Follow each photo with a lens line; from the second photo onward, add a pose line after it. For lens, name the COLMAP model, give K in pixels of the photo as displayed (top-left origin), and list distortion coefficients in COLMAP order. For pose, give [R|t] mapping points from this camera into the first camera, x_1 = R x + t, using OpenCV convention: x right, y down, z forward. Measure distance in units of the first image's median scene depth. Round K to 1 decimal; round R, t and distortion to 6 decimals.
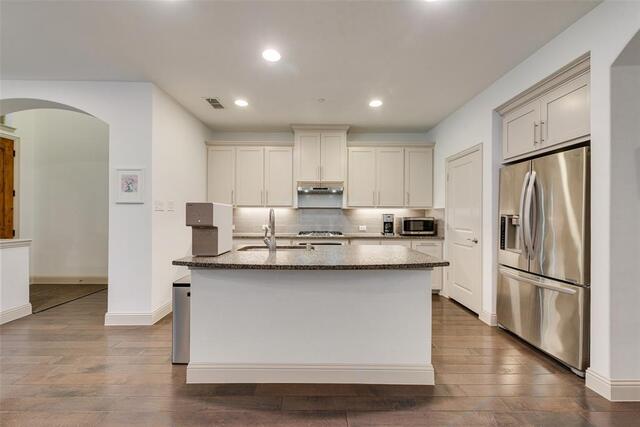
lens RADIAL K [[250.0, 0, 317.7], [0, 250.0, 215.9], [0, 0, 1]] dist [0.013137, -0.003167]
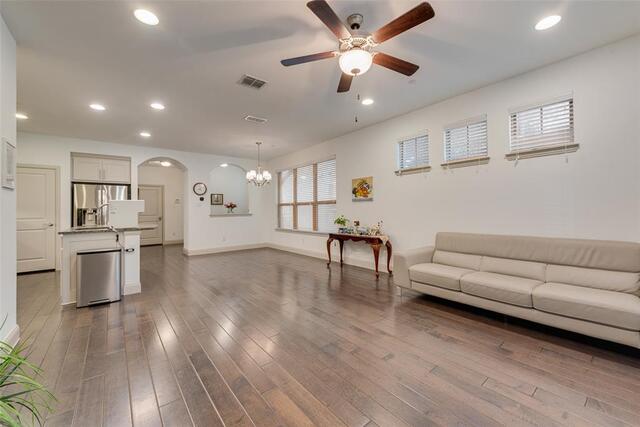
lens RADIAL K [[250.0, 0, 320.1], [0, 250.0, 209.4], [0, 0, 1]] dist [0.013137, -0.003167]
pose [[-0.625387, 0.005603, 0.780295, -1.385136], [0.012168, 0.999923, 0.002572, 0.014681], [-0.780220, 0.011103, -0.625407, 0.532975]]
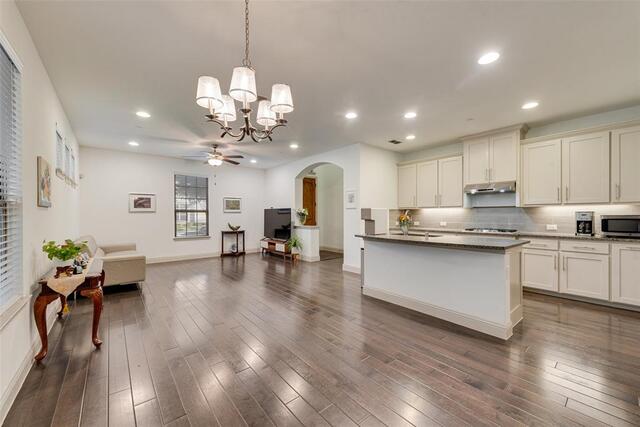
lens RADIAL K [[250.0, 0, 316.8], [0, 250.0, 215.6], [0, 0, 1]] dist [0.013137, -0.003167]
pose [[0.629675, -0.002957, -0.776853, 0.409972], [0.003878, 0.999992, -0.000662, 0.003556], [0.776849, -0.002596, 0.629682, -0.292019]]
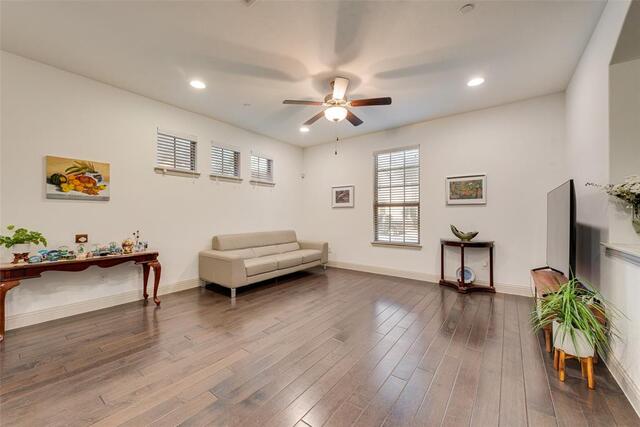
lens RADIAL K [[250.0, 0, 317.7], [0, 250.0, 213.8], [0, 0, 1]] dist [0.013137, -0.003167]
pose [[-0.612956, -0.010611, -0.790046, -0.367147], [-0.003928, 0.999938, -0.010383, 0.024395], [0.790108, -0.003261, -0.612959, 0.576346]]
